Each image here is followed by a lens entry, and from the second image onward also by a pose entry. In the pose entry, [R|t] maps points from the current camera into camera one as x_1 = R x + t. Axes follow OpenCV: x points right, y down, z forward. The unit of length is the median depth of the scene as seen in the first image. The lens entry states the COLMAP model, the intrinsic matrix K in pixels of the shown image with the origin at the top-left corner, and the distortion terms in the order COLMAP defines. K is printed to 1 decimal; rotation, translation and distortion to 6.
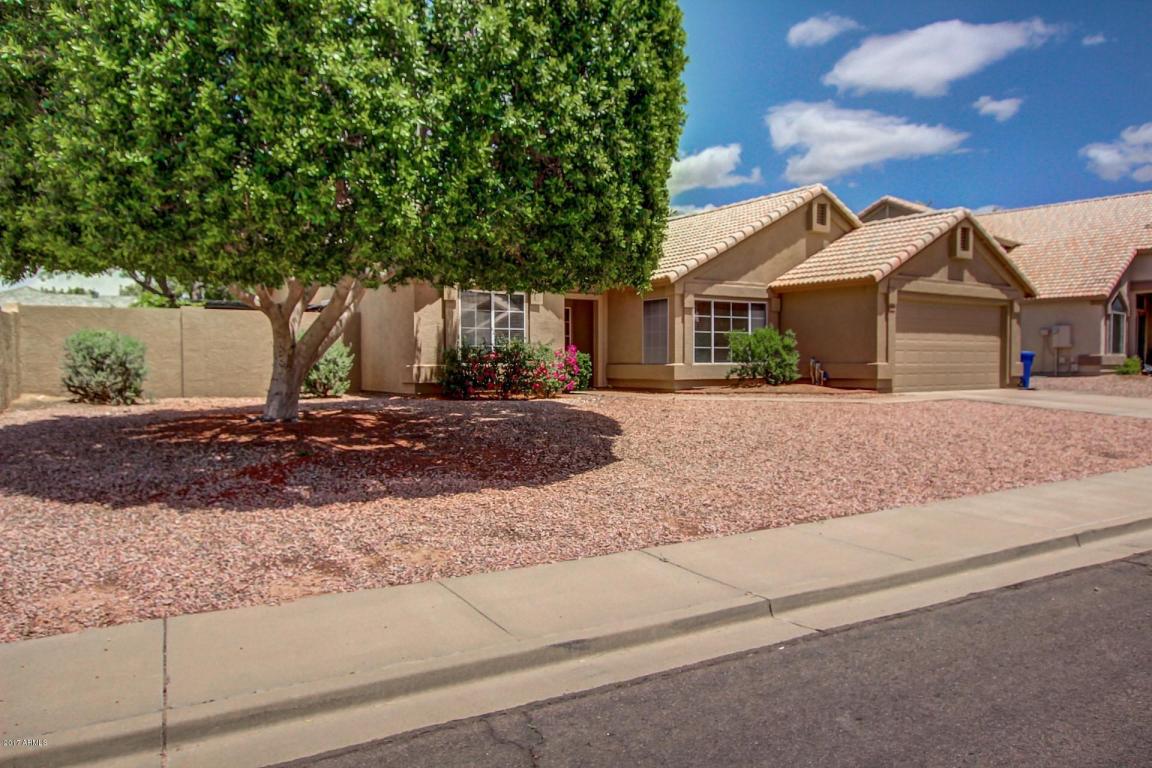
lens RADIAL K [[800.7, 0, 577.2], [0, 800.7, 378.3], [0, 0, 1]] dist [0.001531, 0.000018]
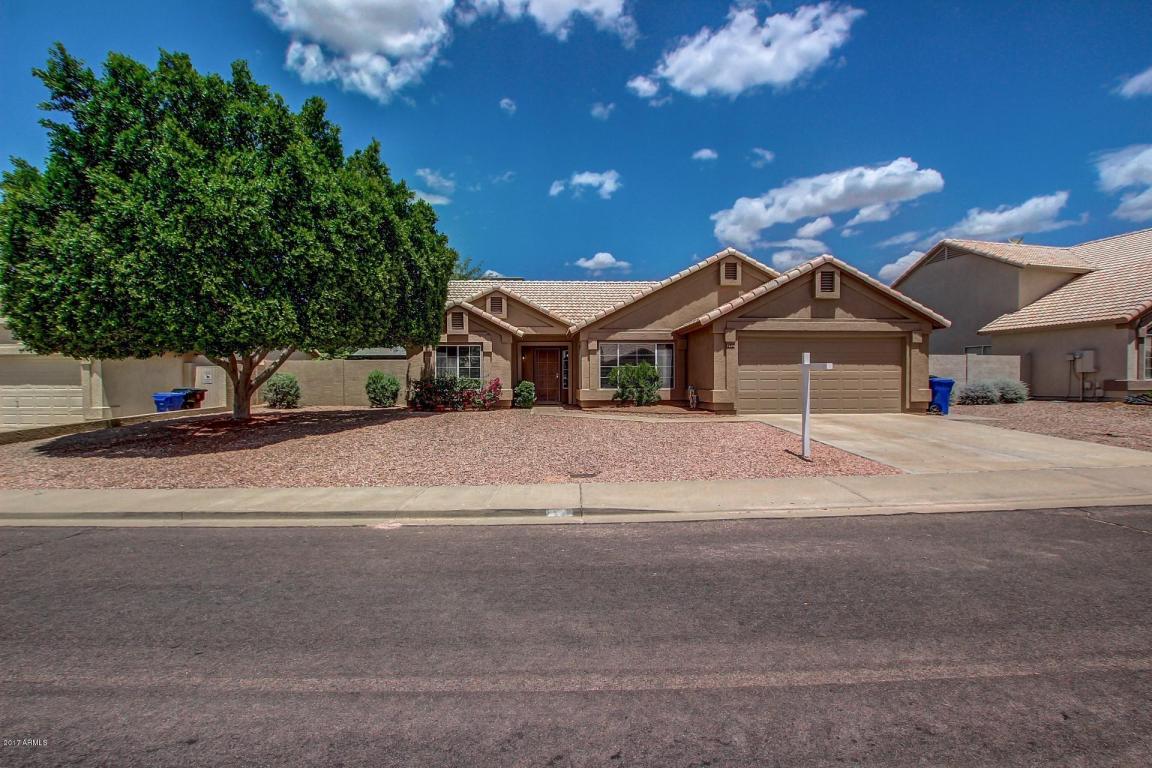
lens RADIAL K [[537.0, 0, 576.8], [0, 537.0, 386.7], [0, 0, 1]] dist [-0.021433, -0.000262]
pose [[0.854394, 0.002081, -0.519622, 0.596362], [-0.008871, 0.999905, -0.010582, -0.012762], [0.519550, 0.013651, 0.854331, 0.171795]]
